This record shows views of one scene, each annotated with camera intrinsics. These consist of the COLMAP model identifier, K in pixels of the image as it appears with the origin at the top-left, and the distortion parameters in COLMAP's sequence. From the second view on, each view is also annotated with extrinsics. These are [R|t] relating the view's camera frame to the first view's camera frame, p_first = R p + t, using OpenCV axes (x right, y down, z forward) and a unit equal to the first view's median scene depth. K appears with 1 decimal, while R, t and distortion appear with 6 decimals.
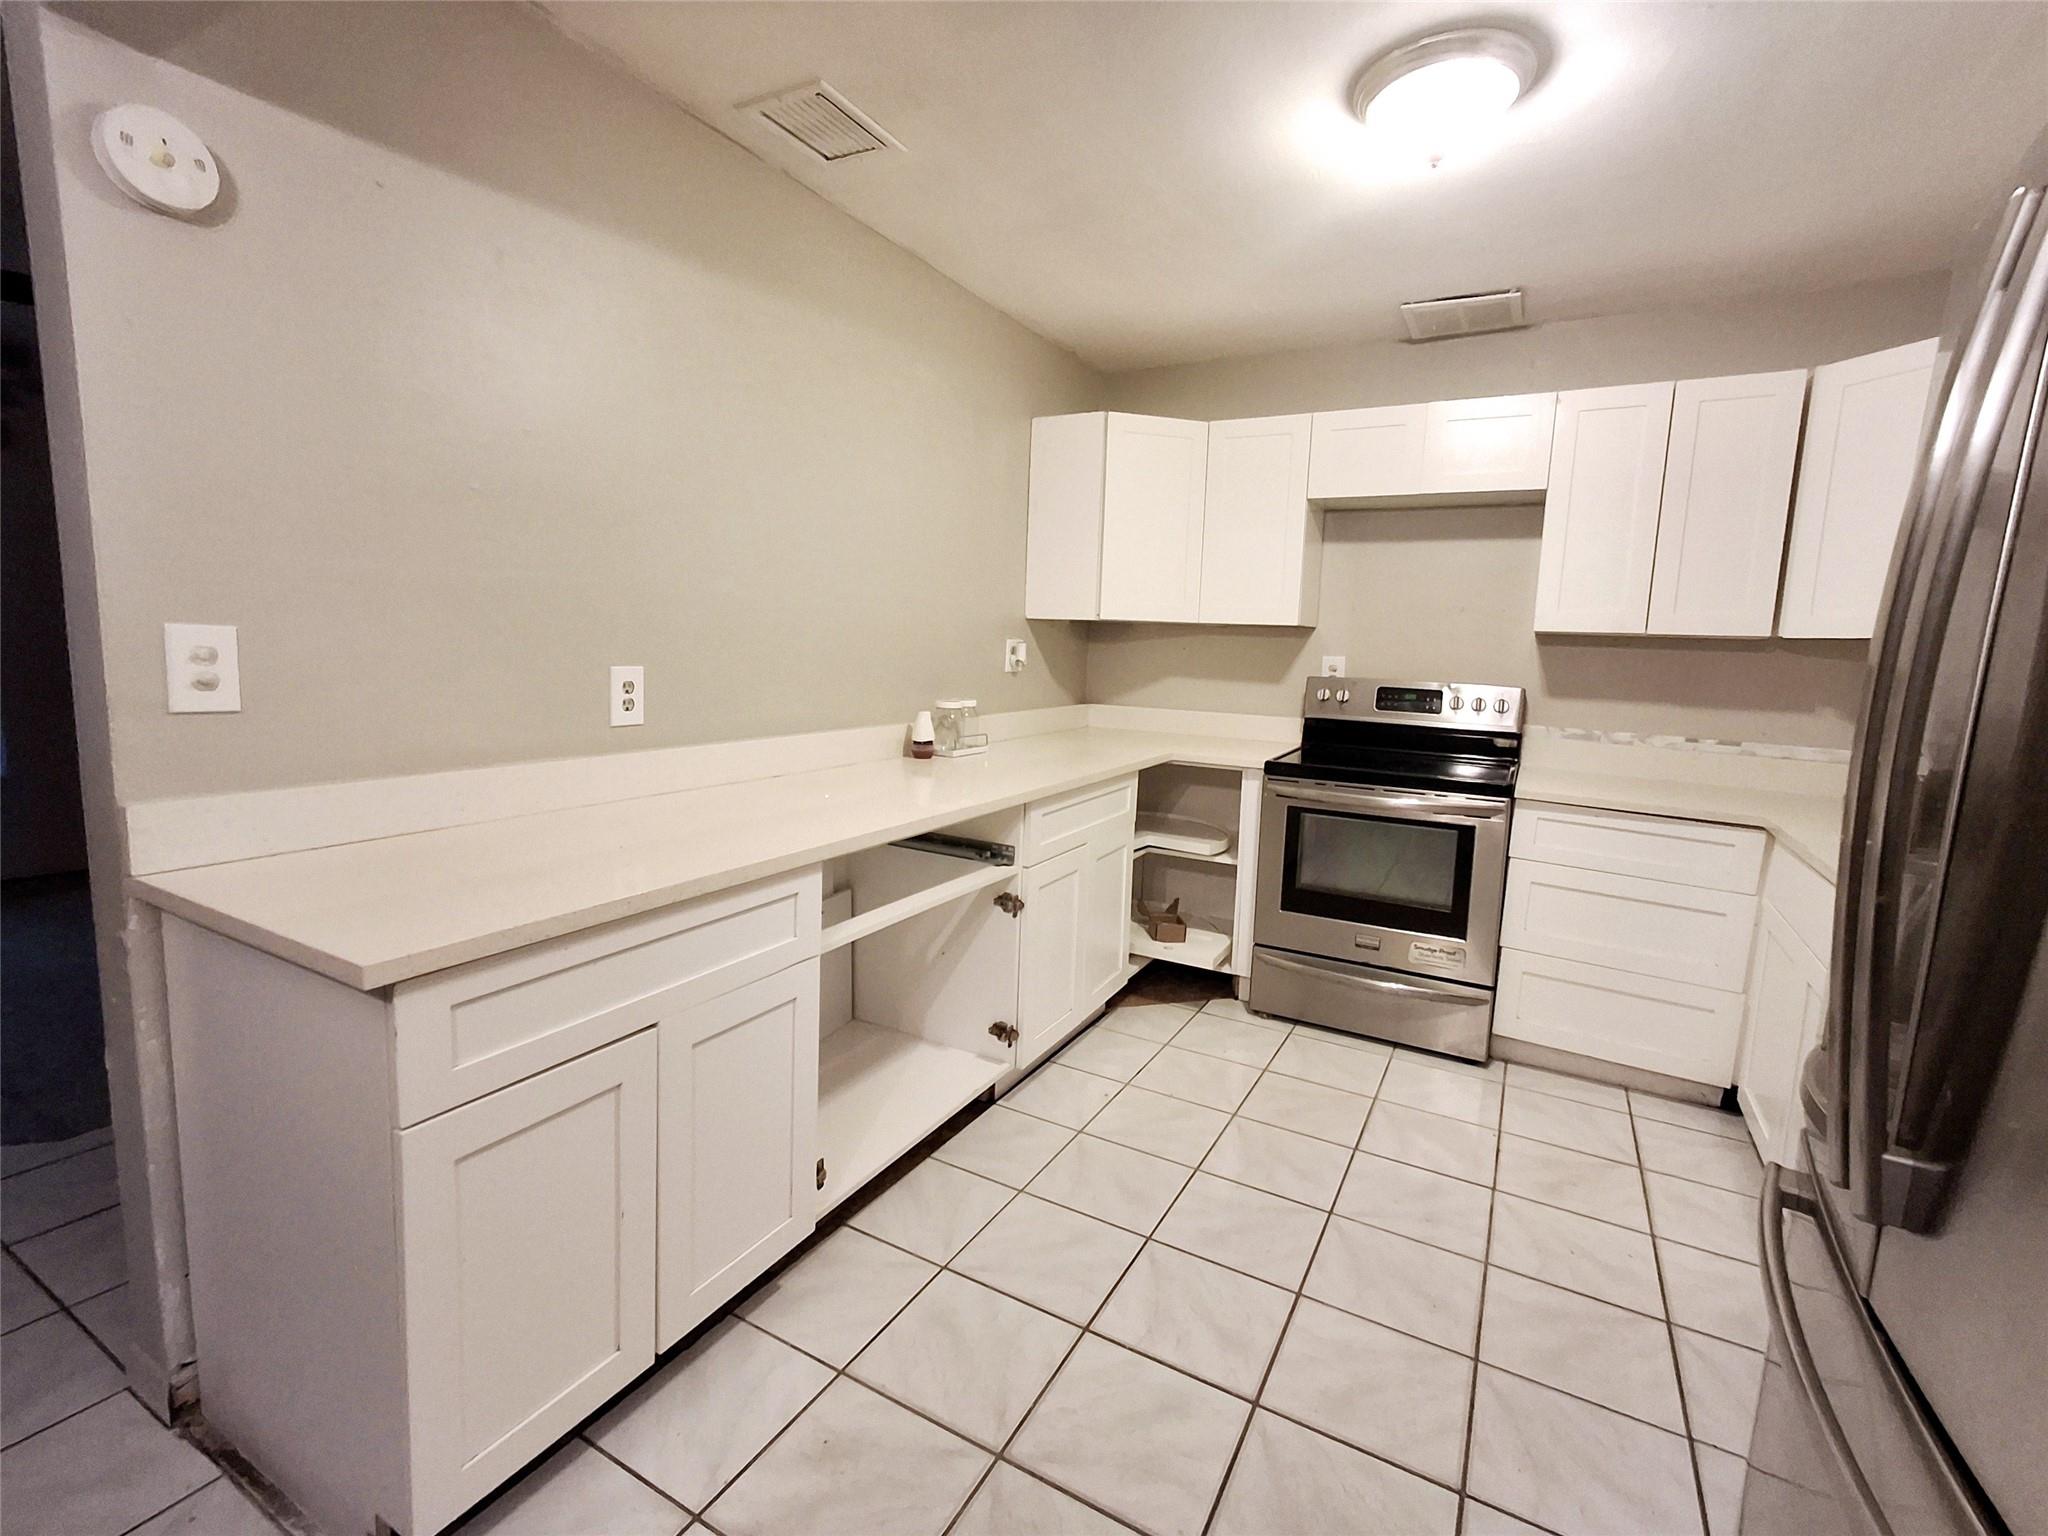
lens RADIAL K [[926.6, 0, 1011.3], [0, 926.6, 752.6], [0, 0, 1]] dist [0.002622, -0.000841]
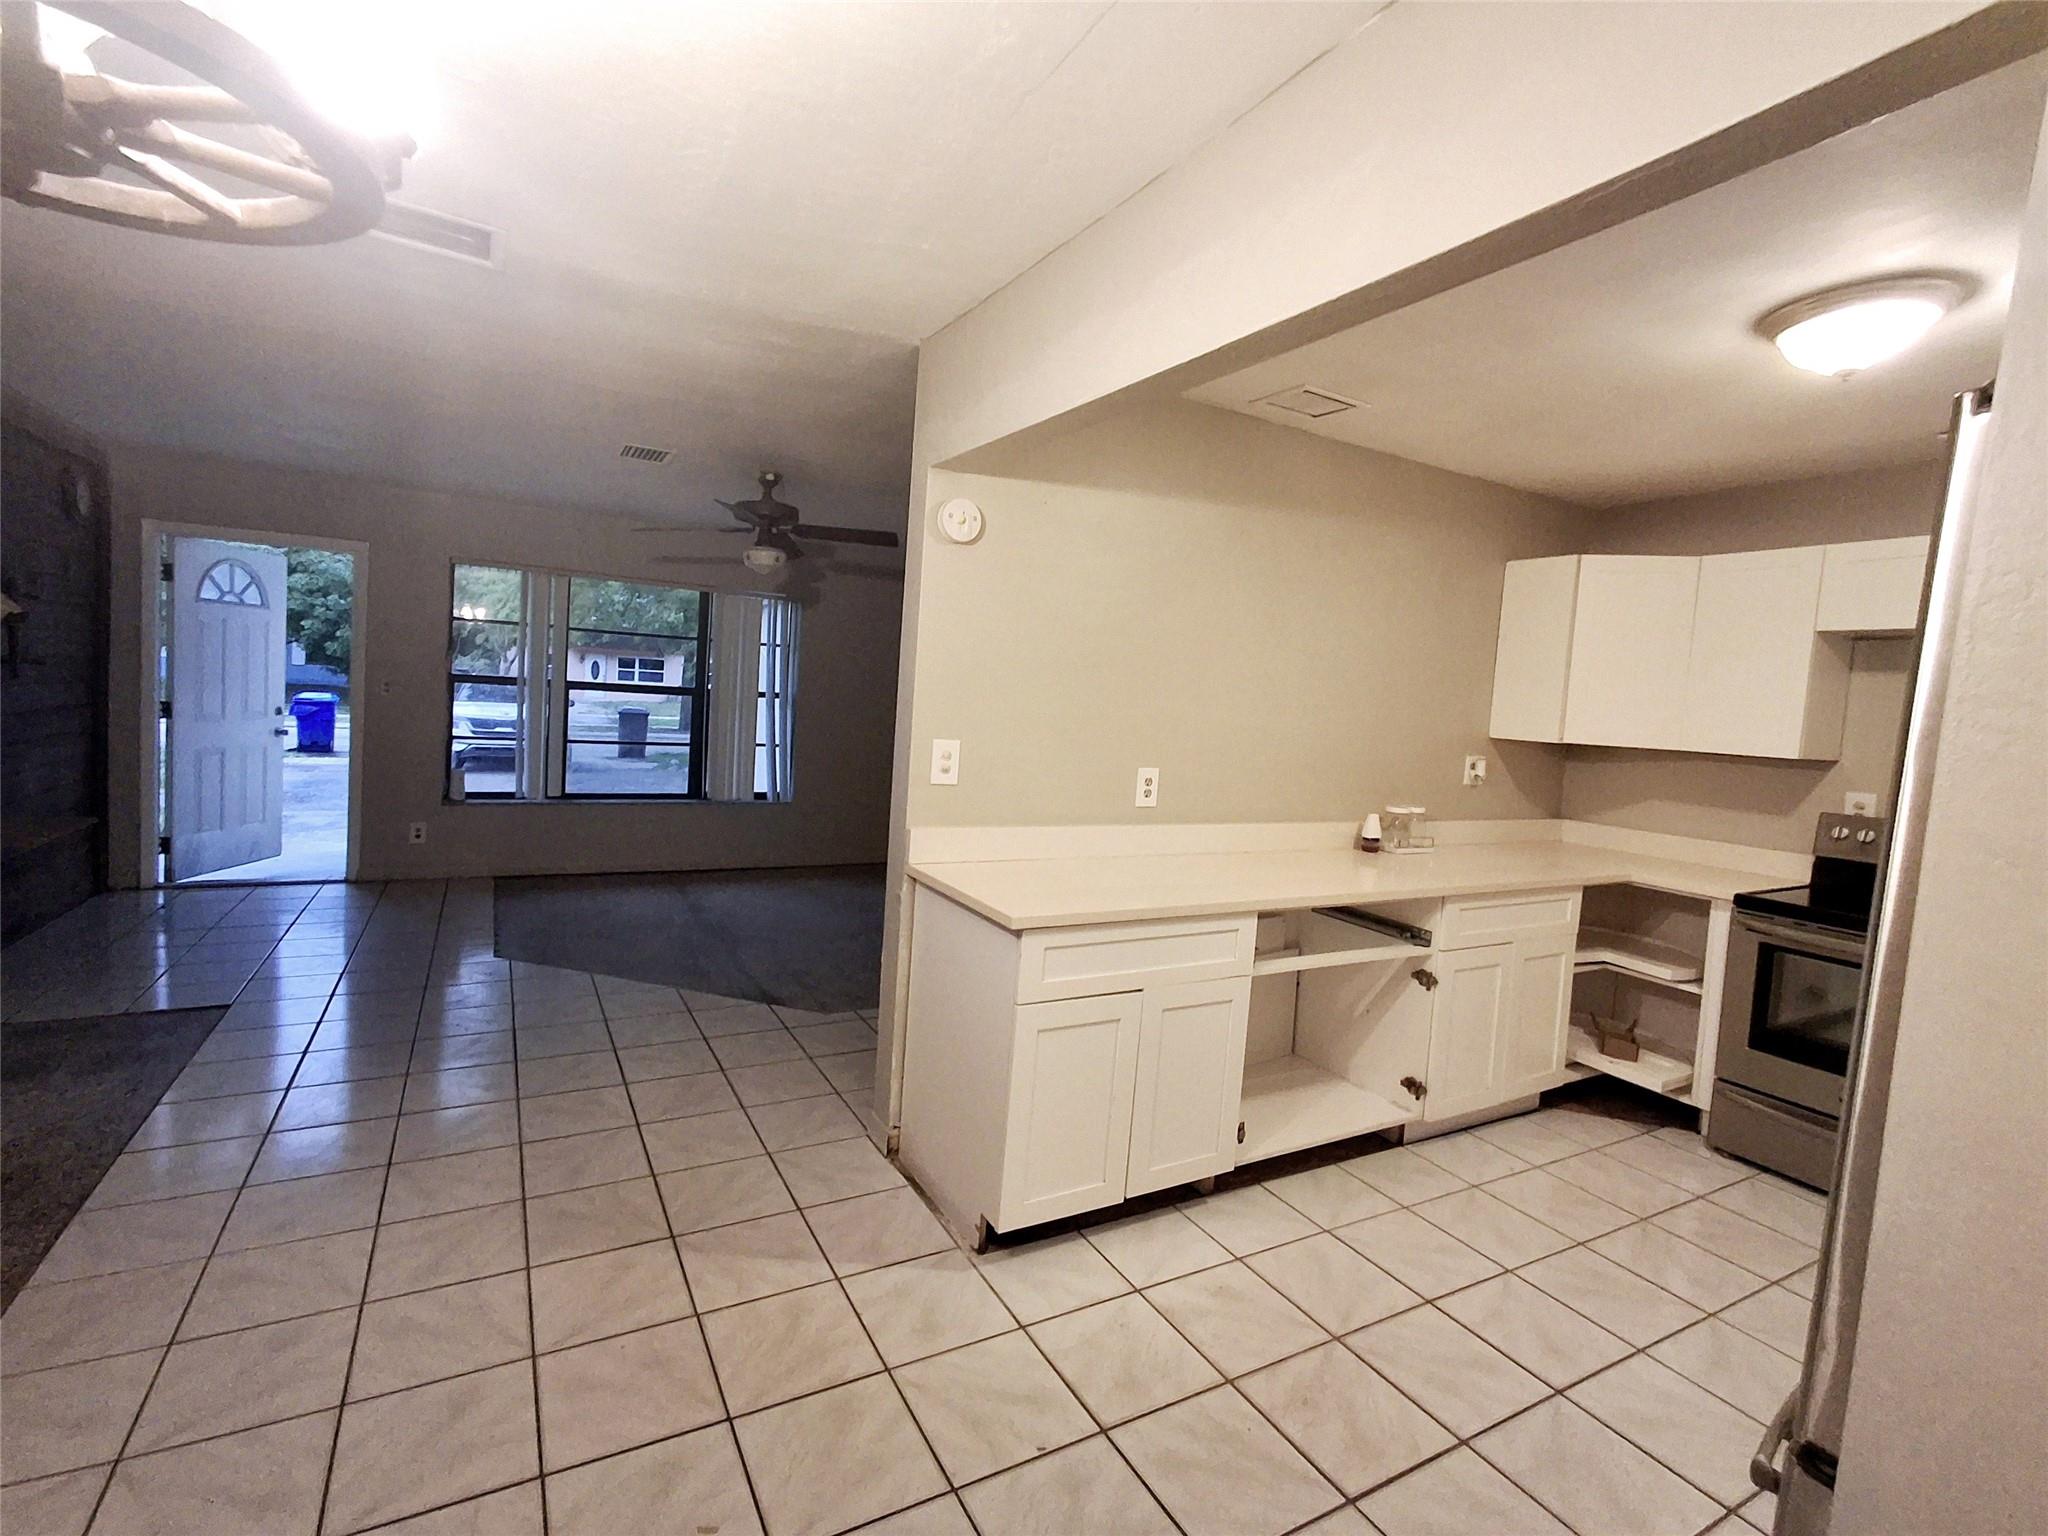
lens RADIAL K [[928.4, 0, 1021.2], [0, 928.4, 757.7], [0, 0, 1]] dist [0.007297, -0.000532]
pose [[0.857751, 0.056937, -0.510902, 0.120482], [-0.099699, 0.993402, -0.056675, -0.002242], [0.504305, 0.099550, 0.857768, -0.271788]]
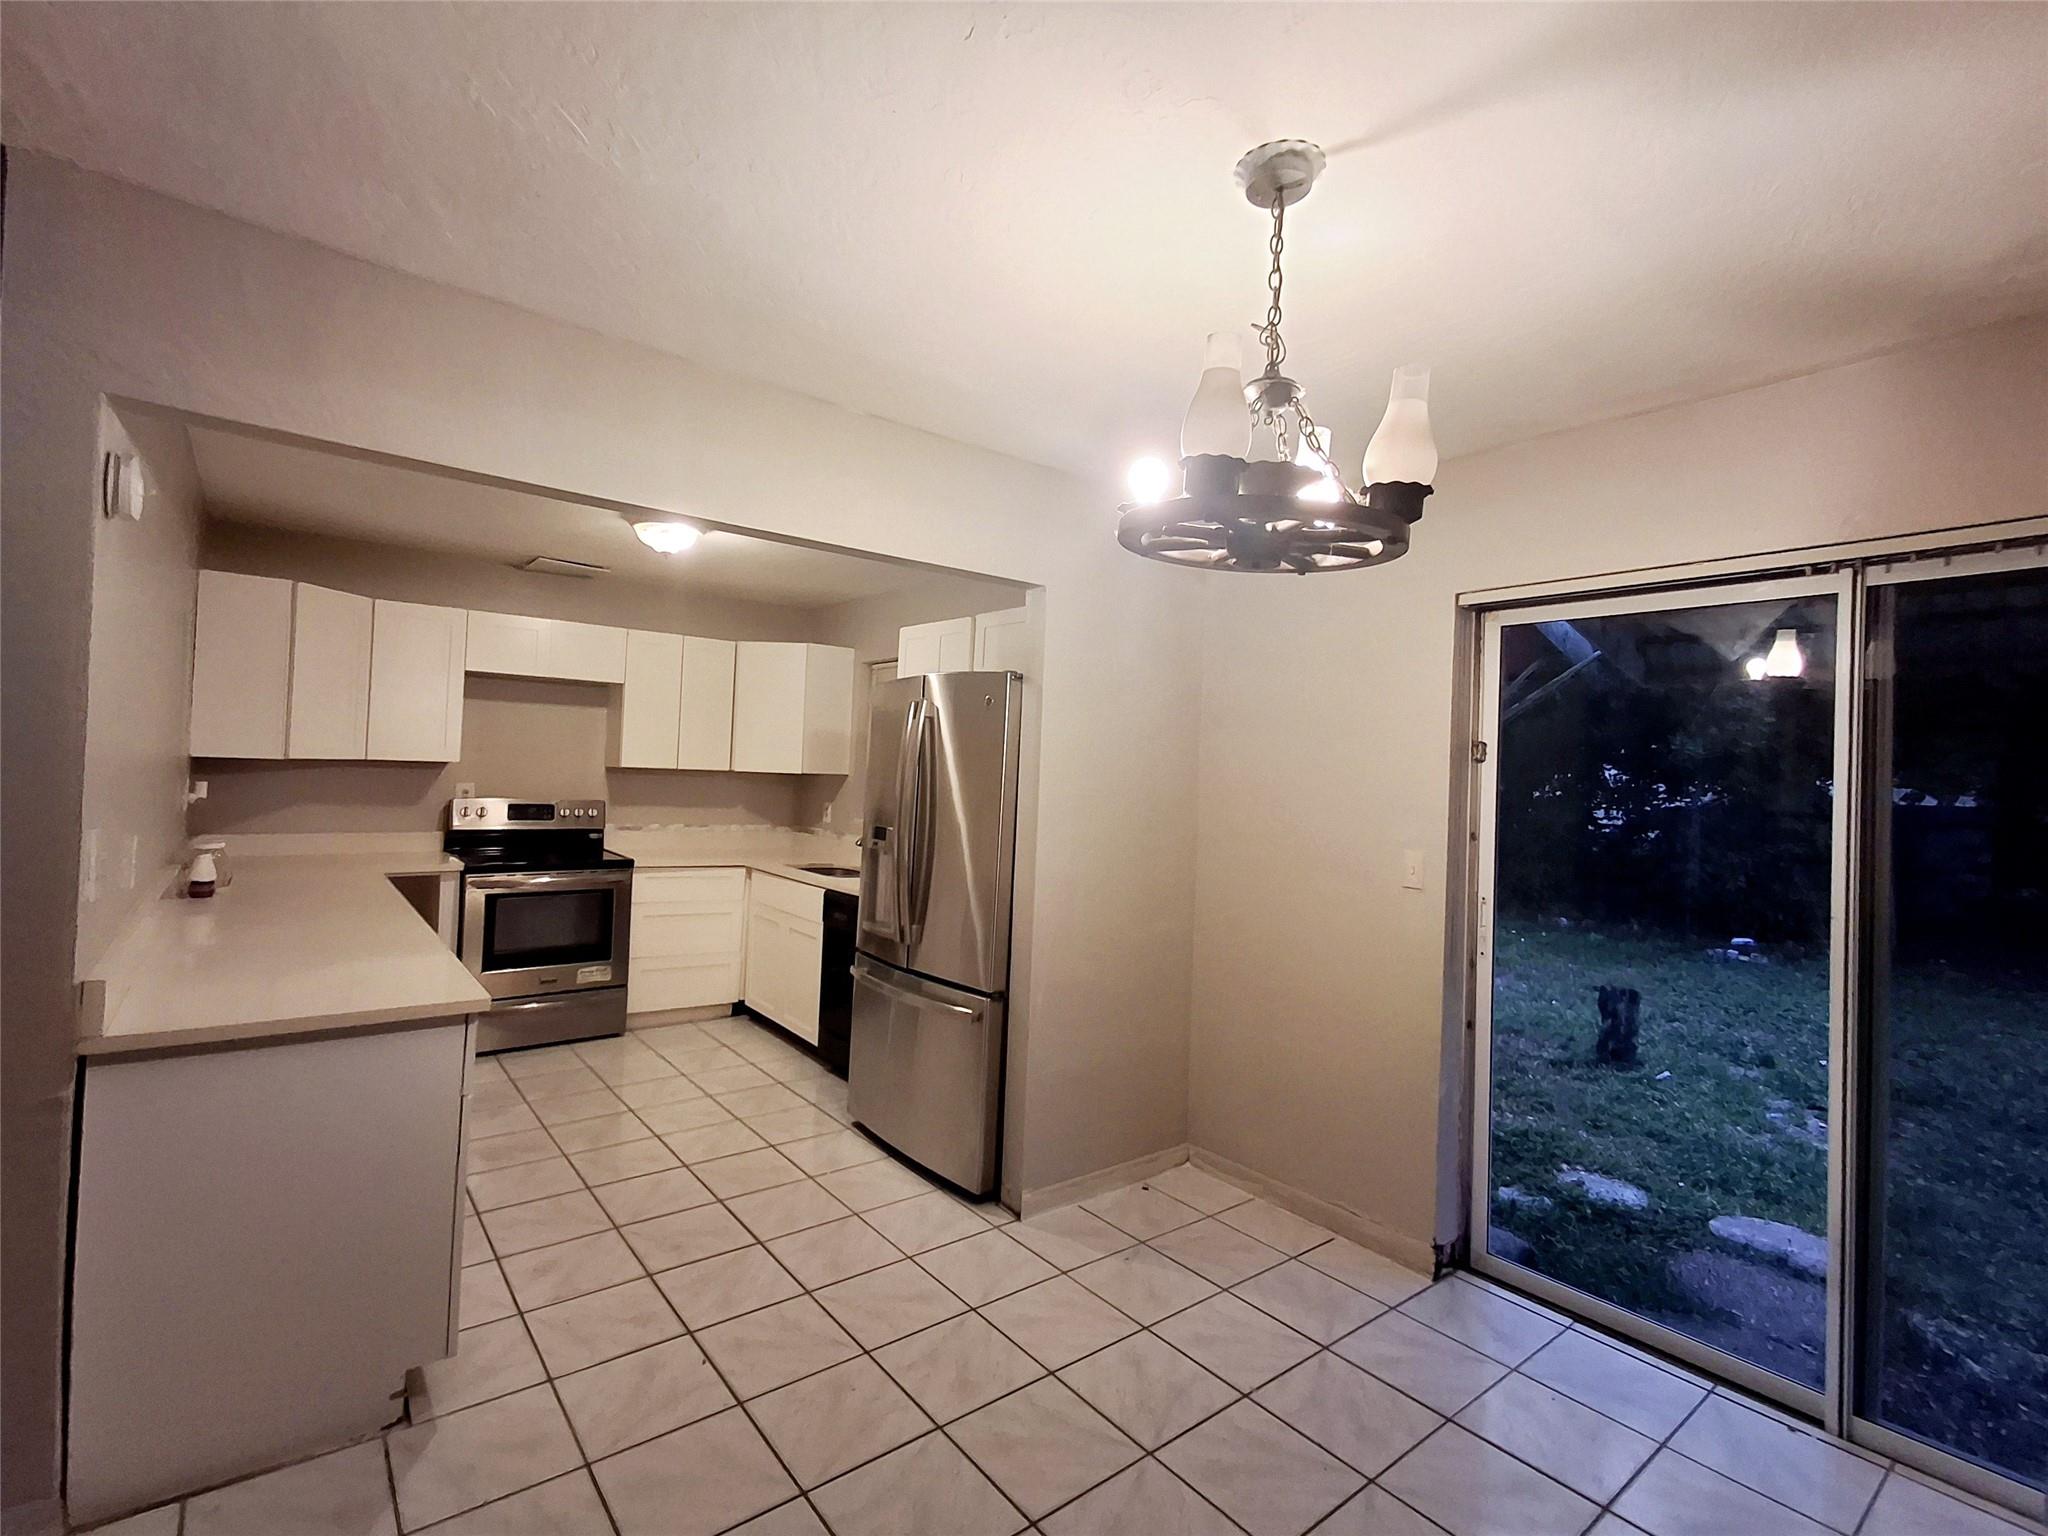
lens RADIAL K [[936.7, 0, 1026.1], [0, 936.7, 757.1], [0, 0, 1]] dist [0.013855, -0.000386]
pose [[0.370873, -0.008175, 0.928648, -0.709329], [0.089040, 0.995668, -0.026794, -0.038652], [-0.924405, 0.092624, 0.369994, -0.282139]]
